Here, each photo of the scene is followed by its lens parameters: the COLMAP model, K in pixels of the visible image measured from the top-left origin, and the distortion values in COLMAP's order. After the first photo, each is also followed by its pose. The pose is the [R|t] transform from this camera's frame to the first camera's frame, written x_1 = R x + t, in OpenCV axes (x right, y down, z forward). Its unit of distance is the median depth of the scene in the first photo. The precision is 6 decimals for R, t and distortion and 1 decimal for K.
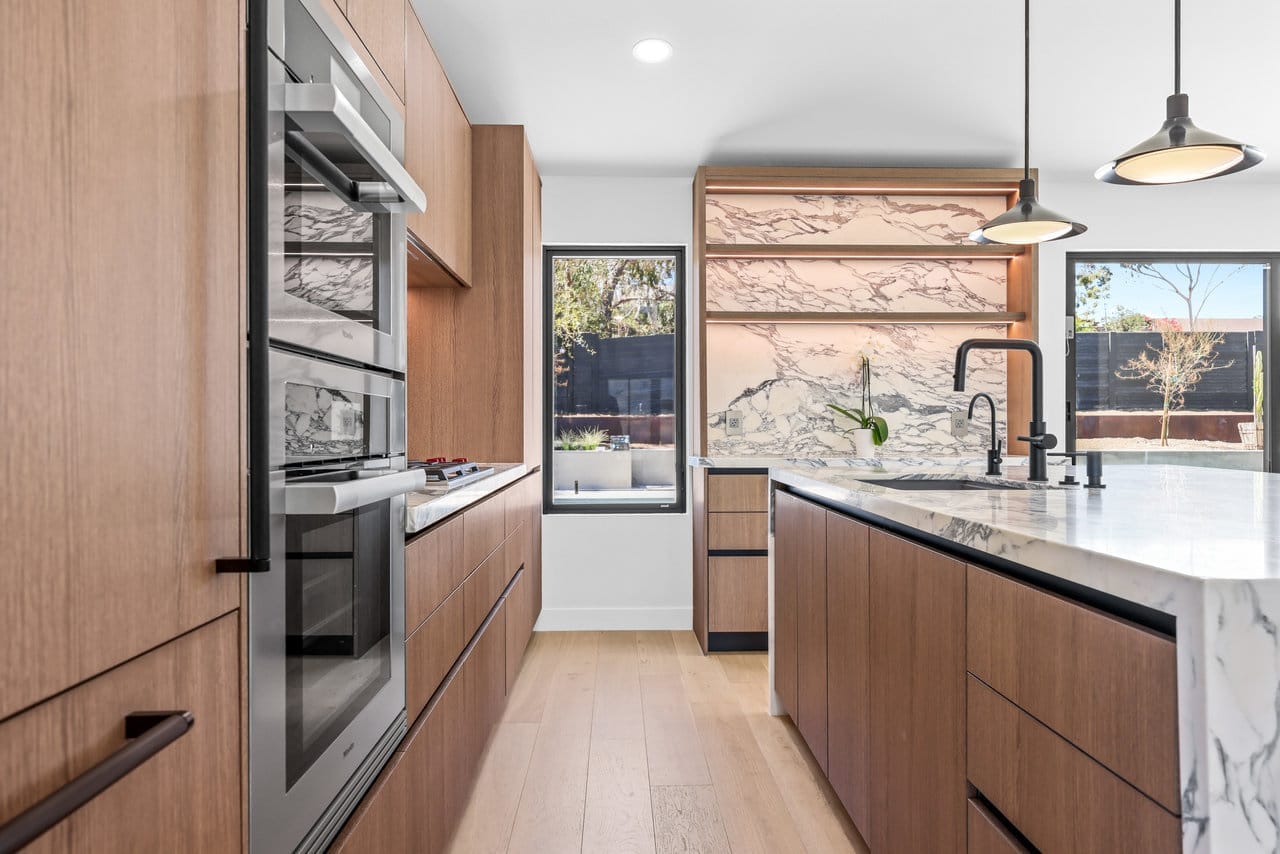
lens RADIAL K [[941.8, 0, 643.6], [0, 941.8, 425.1], [0, 0, 1]] dist [0.002653, -0.000873]
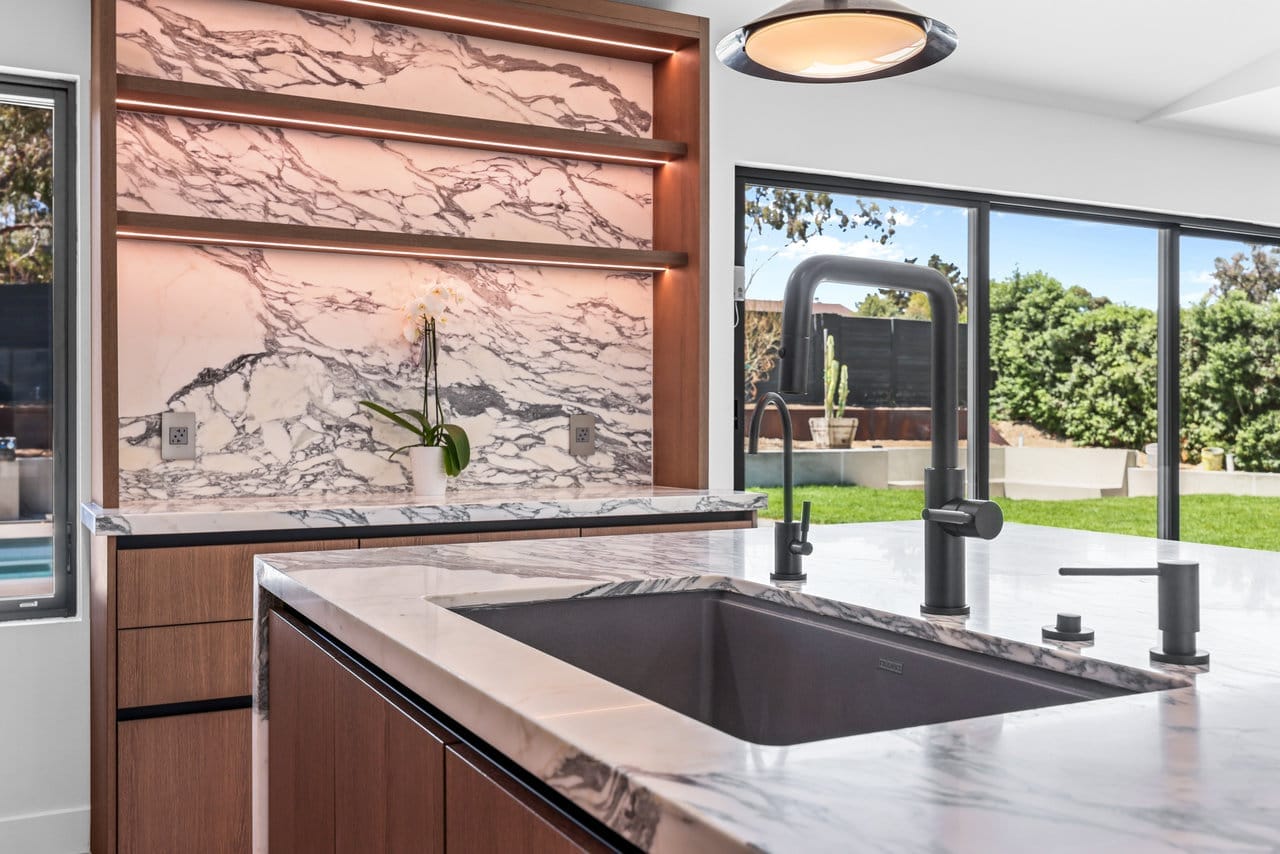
lens RADIAL K [[1204.3, 0, 638.6], [0, 1204.3, 422.5], [0, 0, 1]] dist [0.000445, 0.000000]
pose [[0.900491, 0.000280, 0.434876, 0.036378], [-0.002577, 0.999986, 0.004692, -0.013302], [-0.434868, -0.005346, 0.900478, 0.299989]]
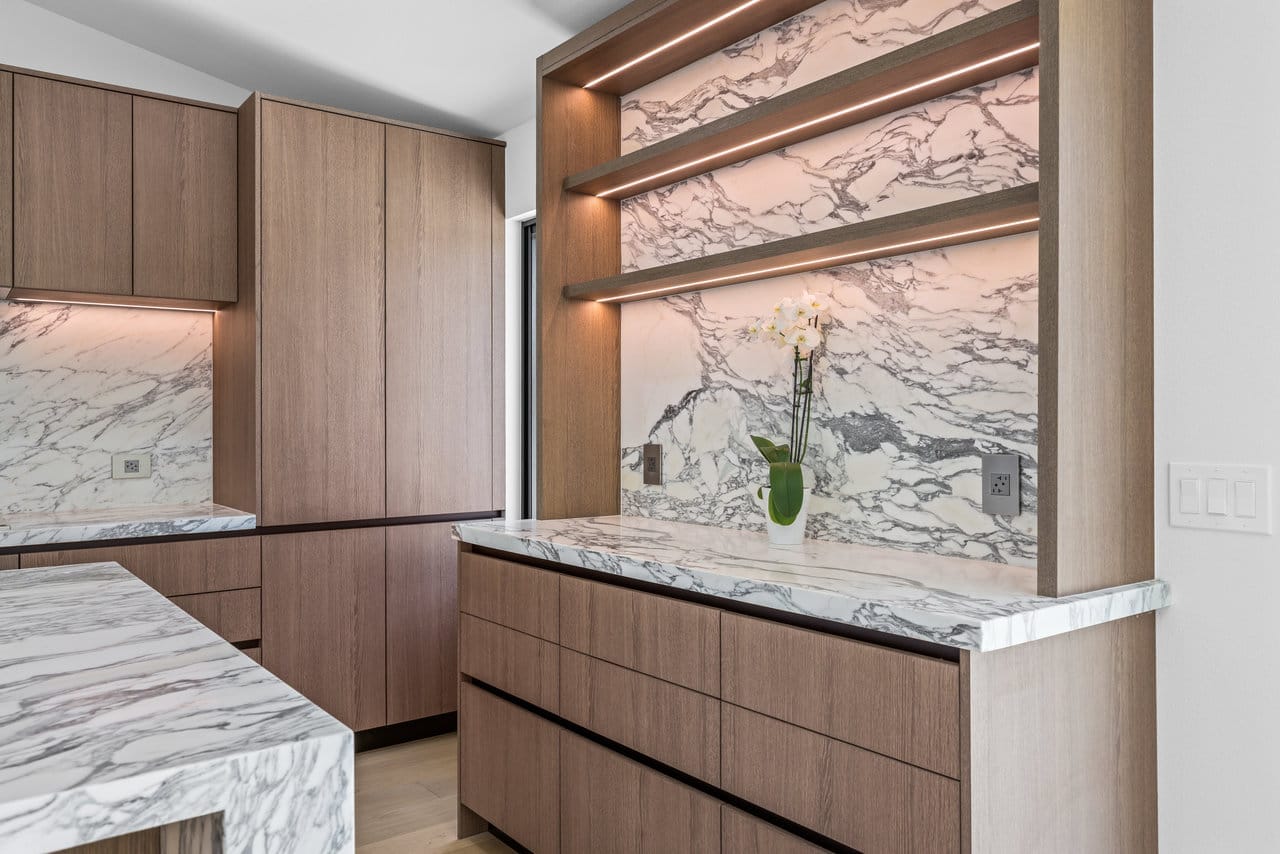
lens RADIAL K [[941.8, 0, 645.8], [0, 941.8, 417.1], [0, 0, 1]] dist [0.002653, -0.000873]
pose [[0.582469, -0.006799, -0.812824, 0.576482], [0.006833, 0.999971, -0.003468, -0.030121], [0.812824, -0.003534, 0.582499, 0.647806]]
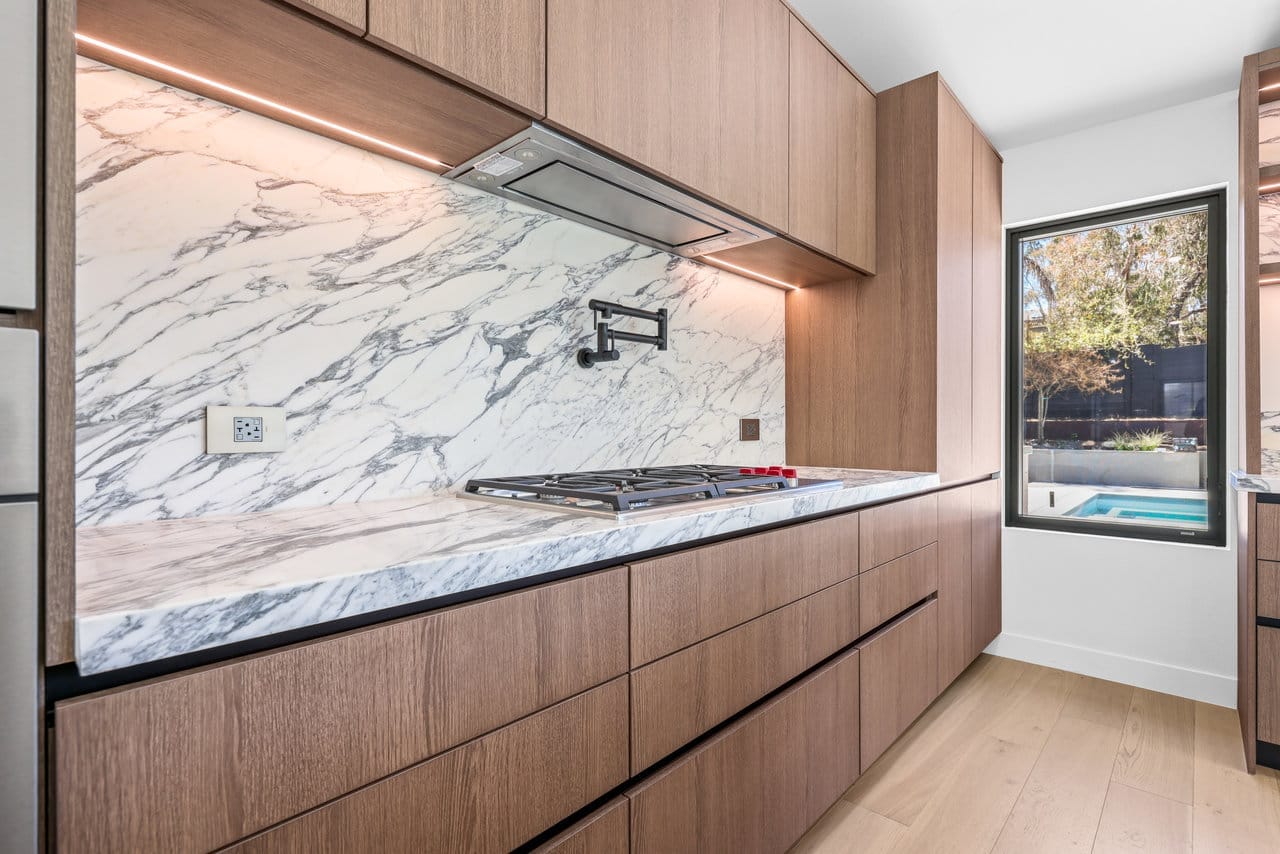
lens RADIAL K [[609.8, 0, 641.7], [0, 609.8, 427.7], [0, 0, 1]] dist [-0.000560, 0.001571]
pose [[0.719208, 0.001071, -0.694794, 0.049171], [-0.000849, 0.999999, 0.000662, -0.000164], [0.694795, 0.000114, 0.719208, 0.341835]]
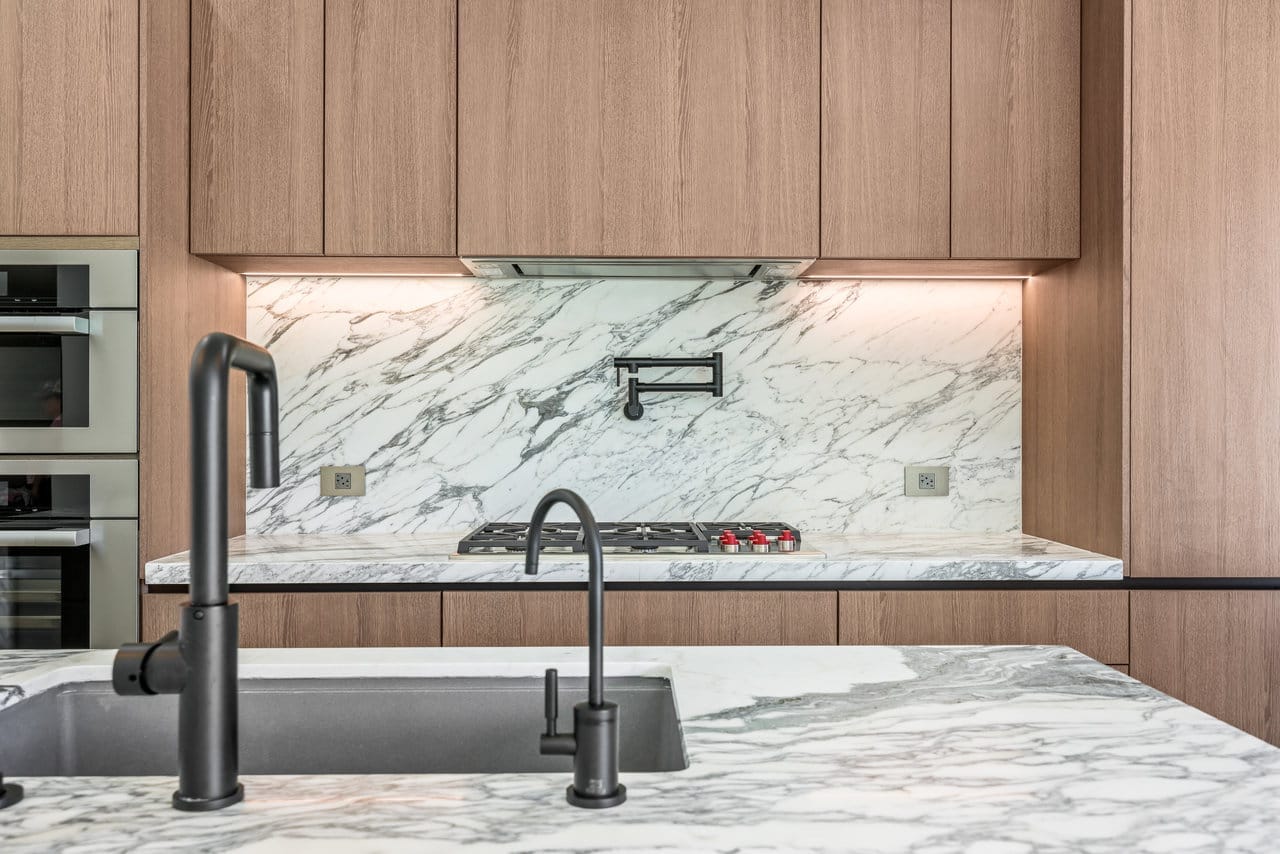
lens RADIAL K [[1025.8, 0, 646.2], [0, 1025.8, 423.6], [0, 0, 1]] dist [0.001099, 0.006024]
pose [[-0.003053, -0.001796, -0.999994, 0.383720], [0.001435, 0.999997, -0.001800, -0.031376], [0.999994, -0.001440, -0.003050, 0.582140]]
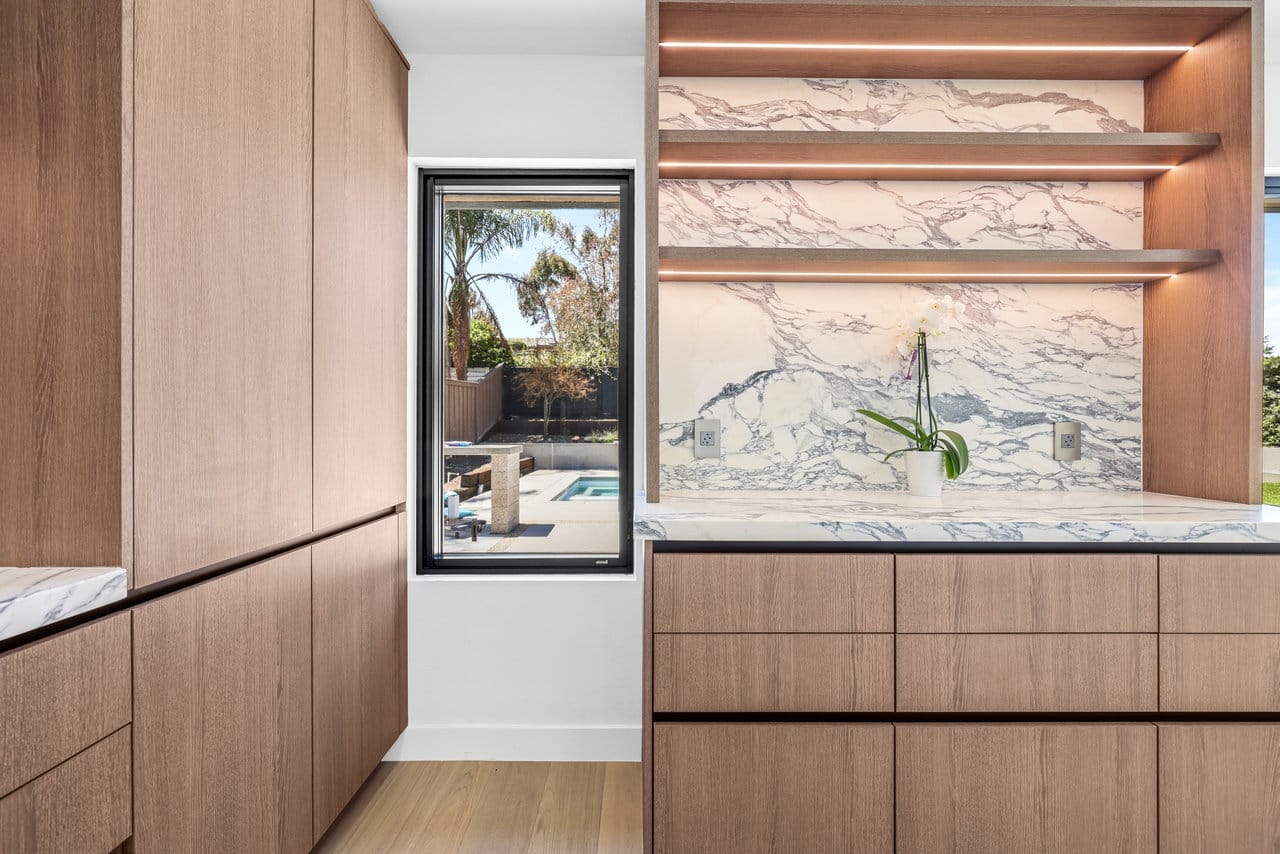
lens RADIAL K [[516.6, 0, 640.8], [0, 516.6, 426.9], [0, 0, 1]] dist [0.001957, 0.000473]
pose [[0.999634, 0.004189, -0.026726, 0.060540], [-0.004062, 0.999980, 0.004826, -0.011722], [0.026745, -0.004715, 0.999631, 0.651257]]
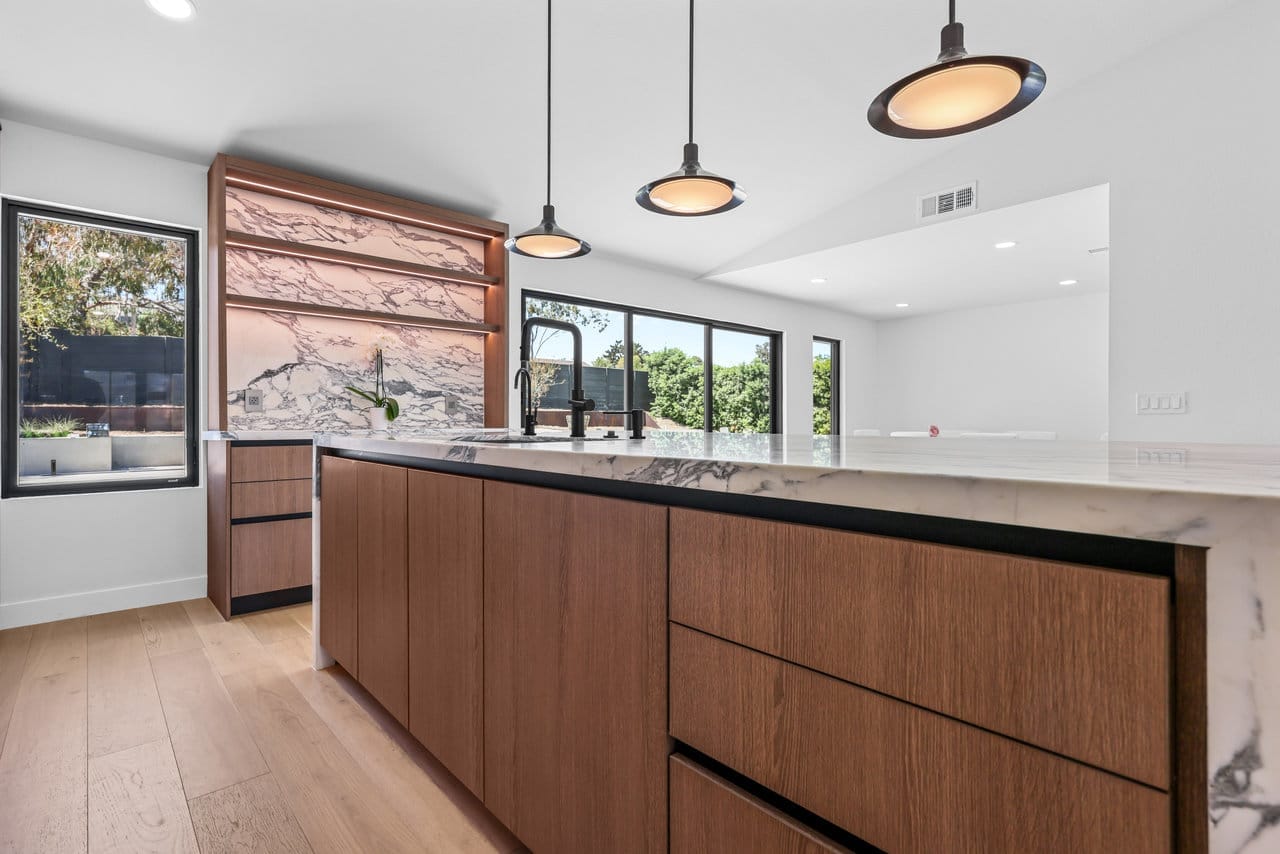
lens RADIAL K [[609.8, 0, 640.5], [0, 609.8, 420.4], [0, 0, 1]] dist [-0.000560, 0.001571]
pose [[0.760532, 0.000810, 0.649300, -0.022287], [-0.002571, 0.999995, 0.001763, 0.018090], [-0.649295, -0.003010, 0.760530, 0.168786]]
